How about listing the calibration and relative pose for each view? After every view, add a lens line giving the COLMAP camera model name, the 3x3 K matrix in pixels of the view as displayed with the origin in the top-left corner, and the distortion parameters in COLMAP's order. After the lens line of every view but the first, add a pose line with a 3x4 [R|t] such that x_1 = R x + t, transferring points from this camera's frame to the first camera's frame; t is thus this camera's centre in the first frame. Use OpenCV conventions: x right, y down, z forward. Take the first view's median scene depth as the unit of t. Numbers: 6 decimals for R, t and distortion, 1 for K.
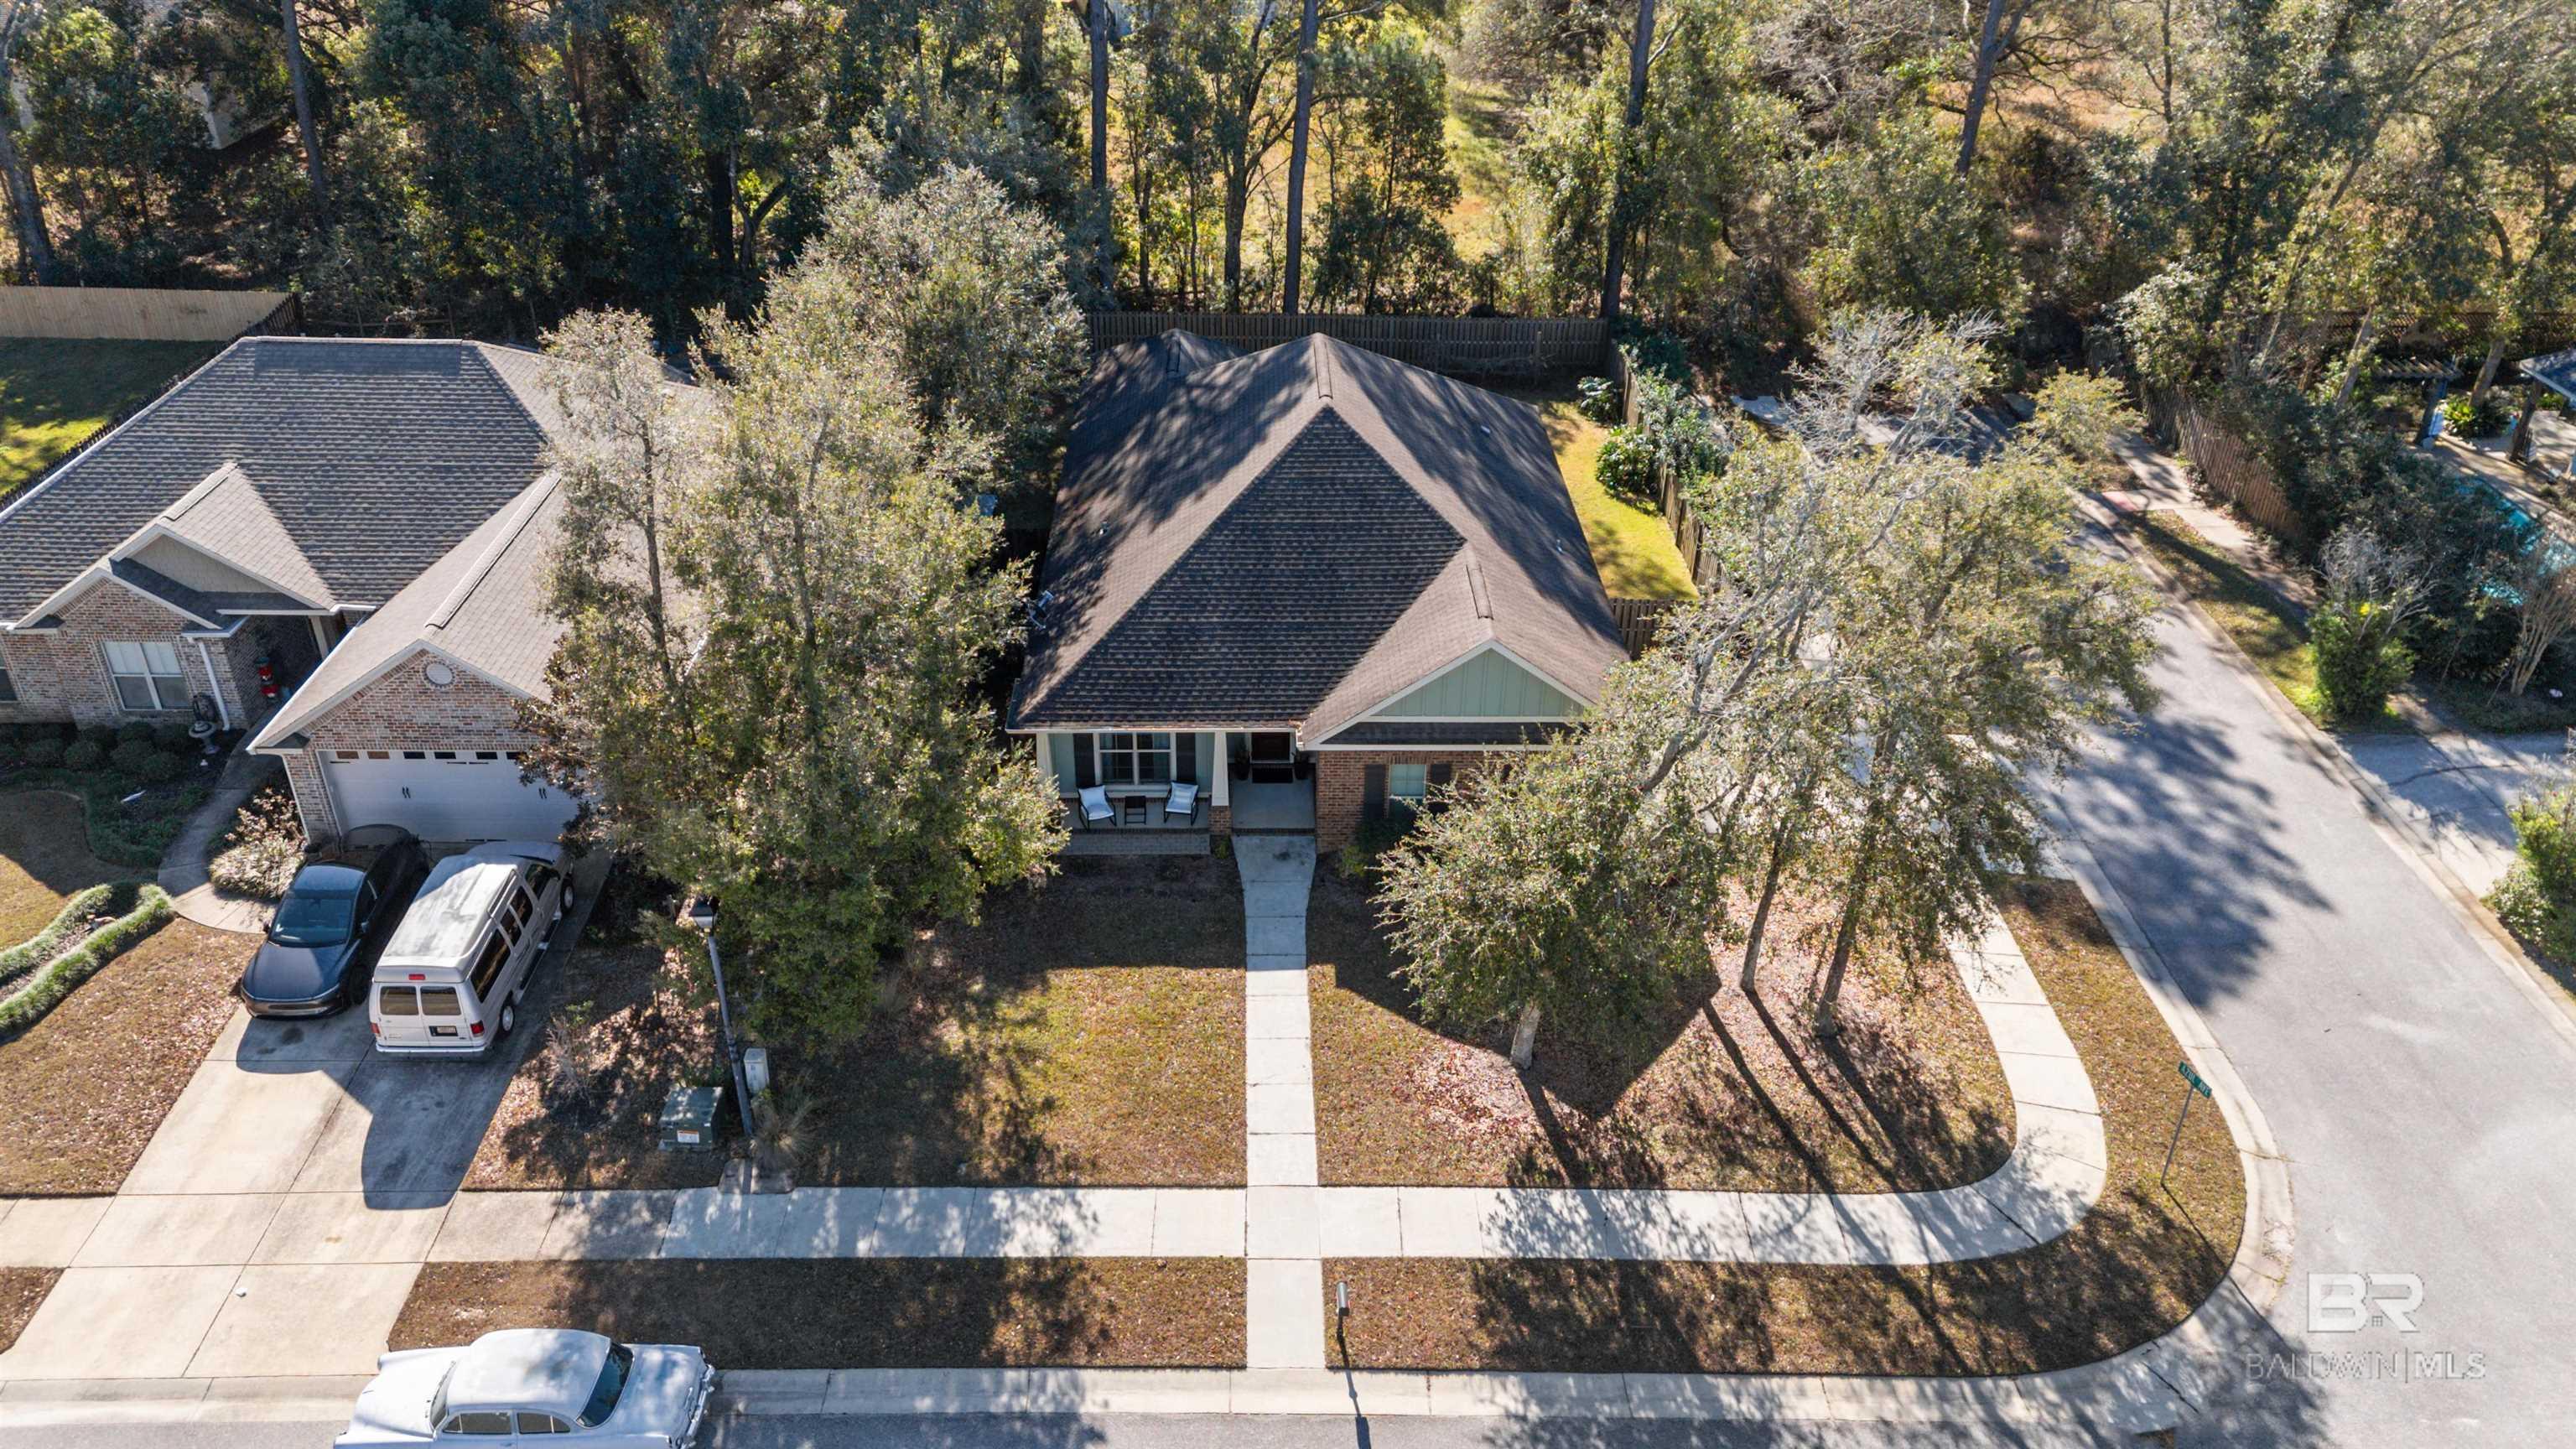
lens RADIAL K [[1891.5, 0, 1275.9], [0, 1891.5, 715.2], [0, 0, 1]] dist [0.009930, -0.005575]
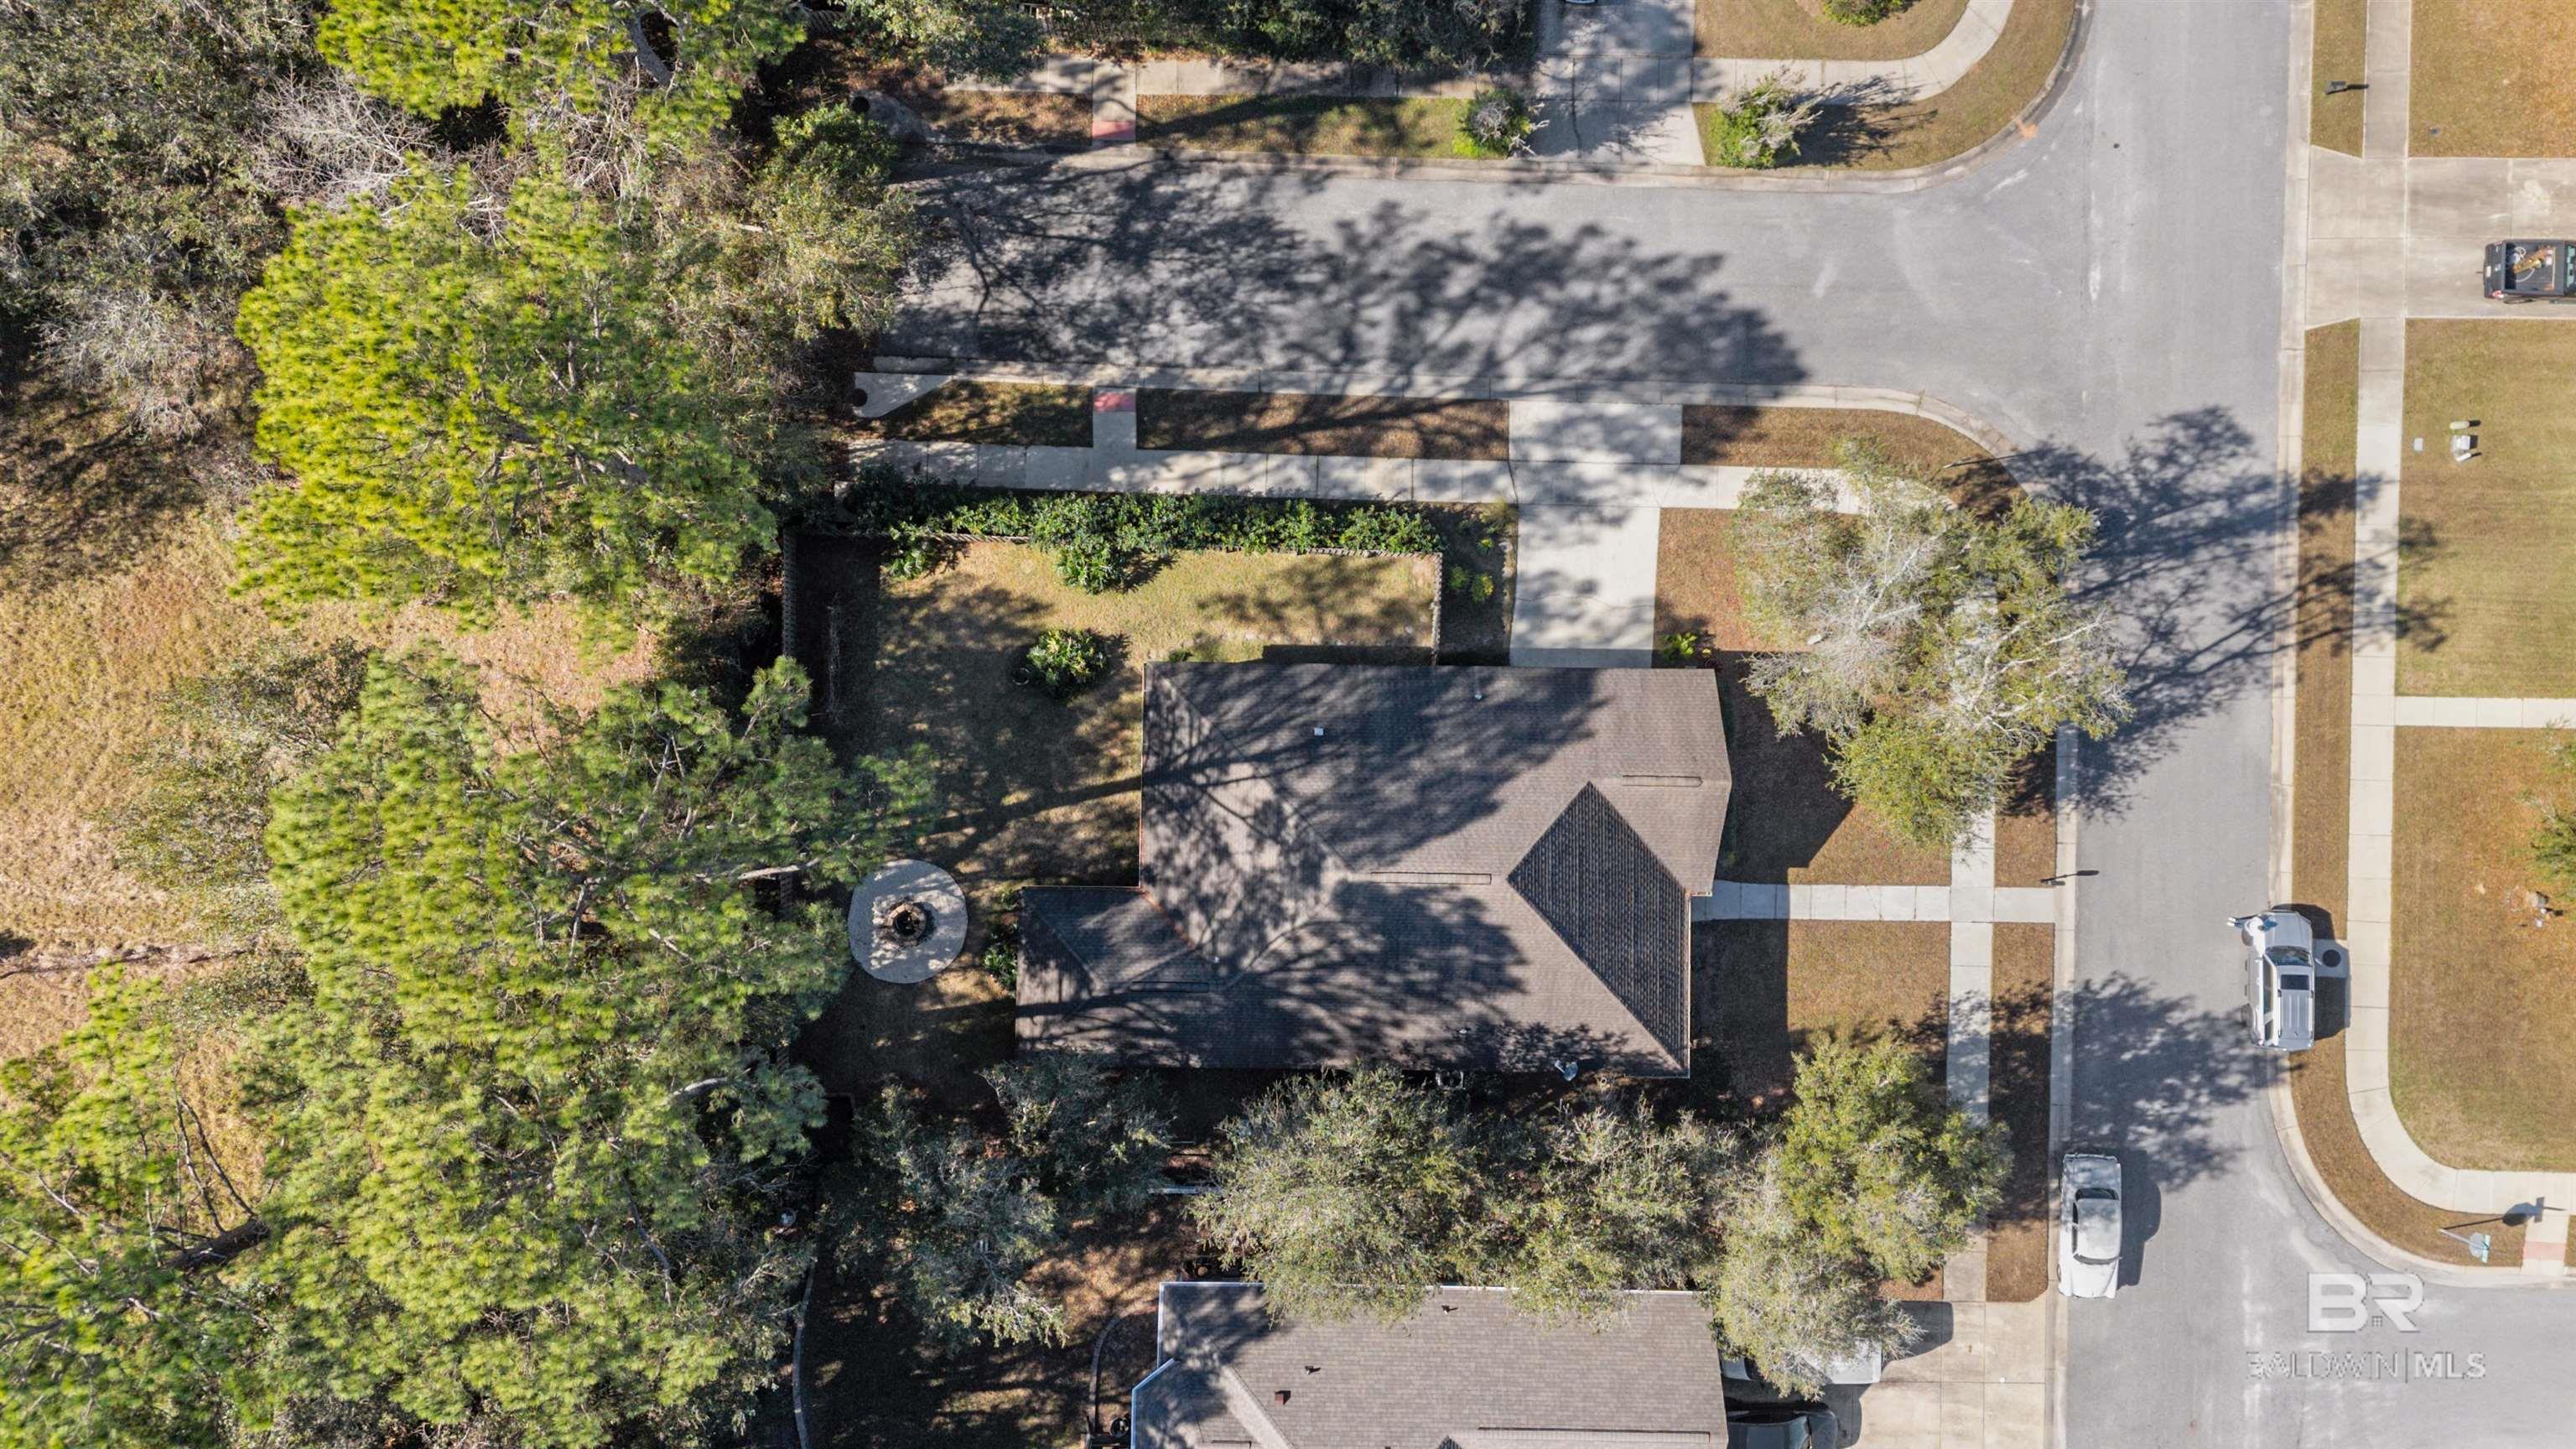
lens RADIAL K [[1891.5, 0, 1287.0], [0, 1891.5, 710.7], [0, 0, 1]] dist [0.009930, -0.005575]
pose [[0.030587, -0.998968, -0.033570, 0.240740], [0.500980, -0.013741, 0.865350, -1.754459], [-0.864918, -0.043287, 0.500043, 0.571519]]
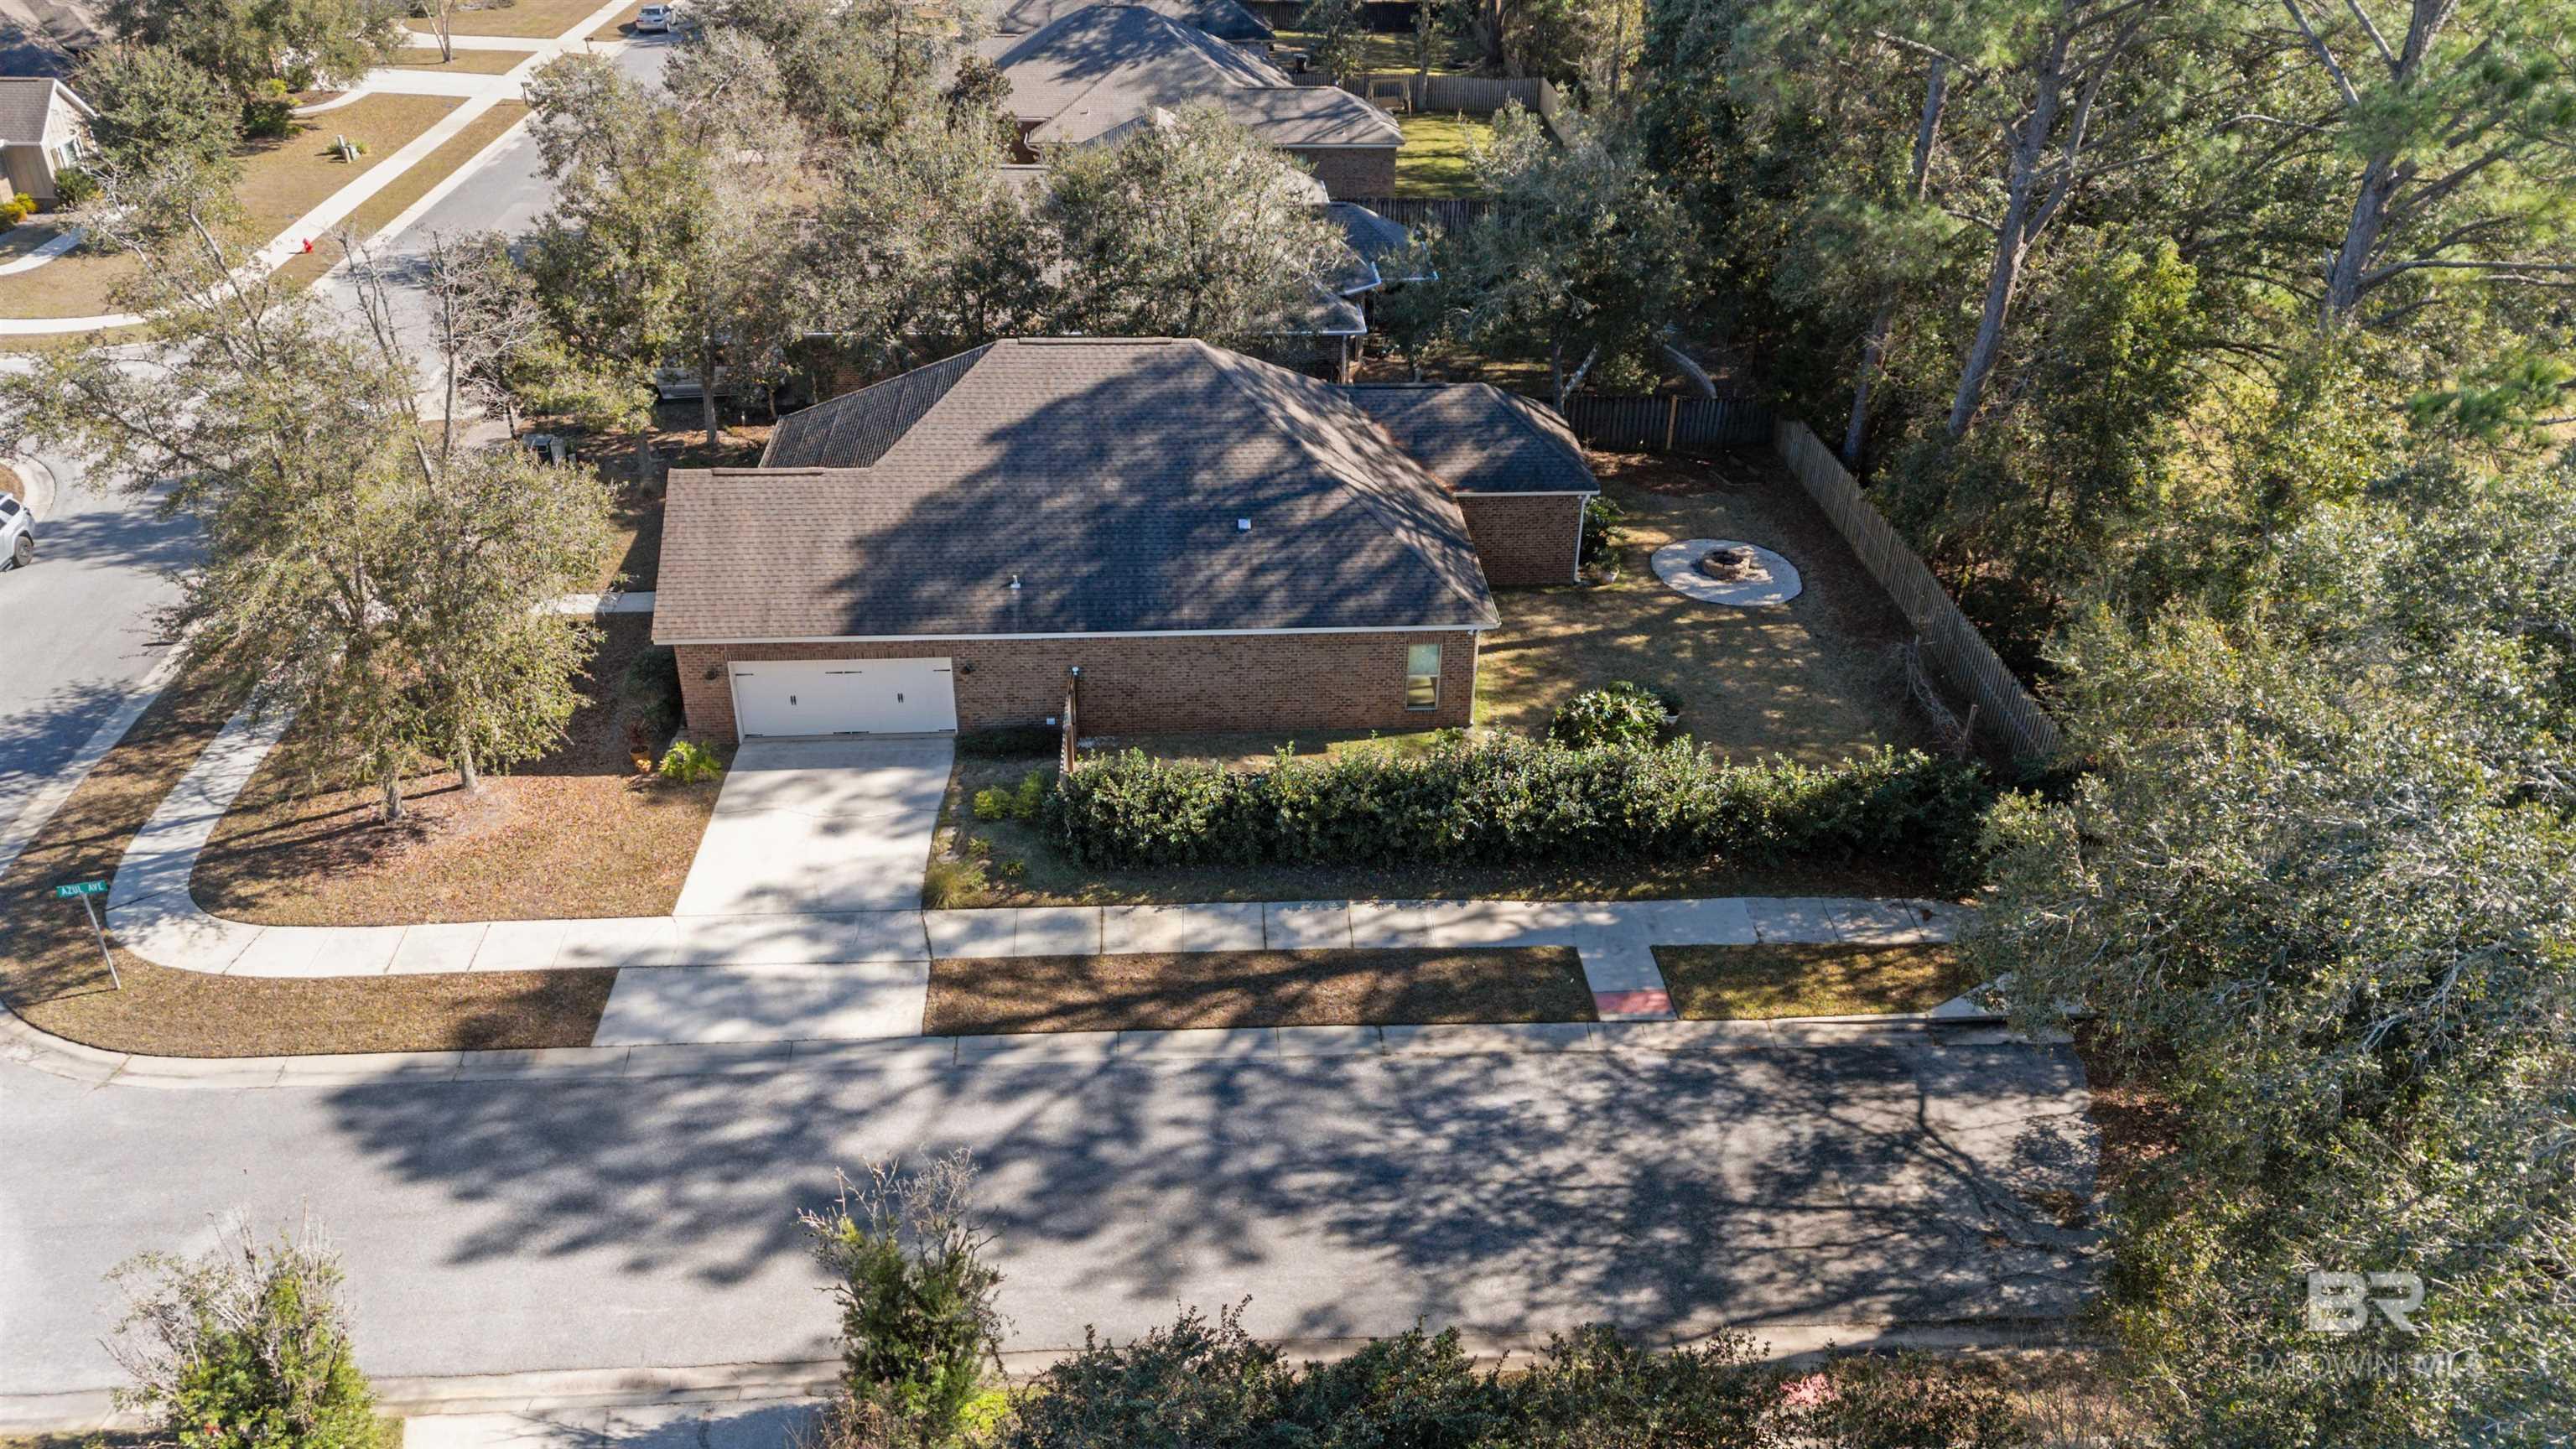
lens RADIAL K [[1891.5, 0, 1296.7], [0, 1891.5, 727.4], [0, 0, 1]] dist [0.009930, -0.005575]
pose [[0.061684, 0.505035, -0.860892, 1.315967], [-0.528563, 0.748187, 0.401045, -0.636589], [0.846650, 0.430298, 0.313094, 1.120905]]
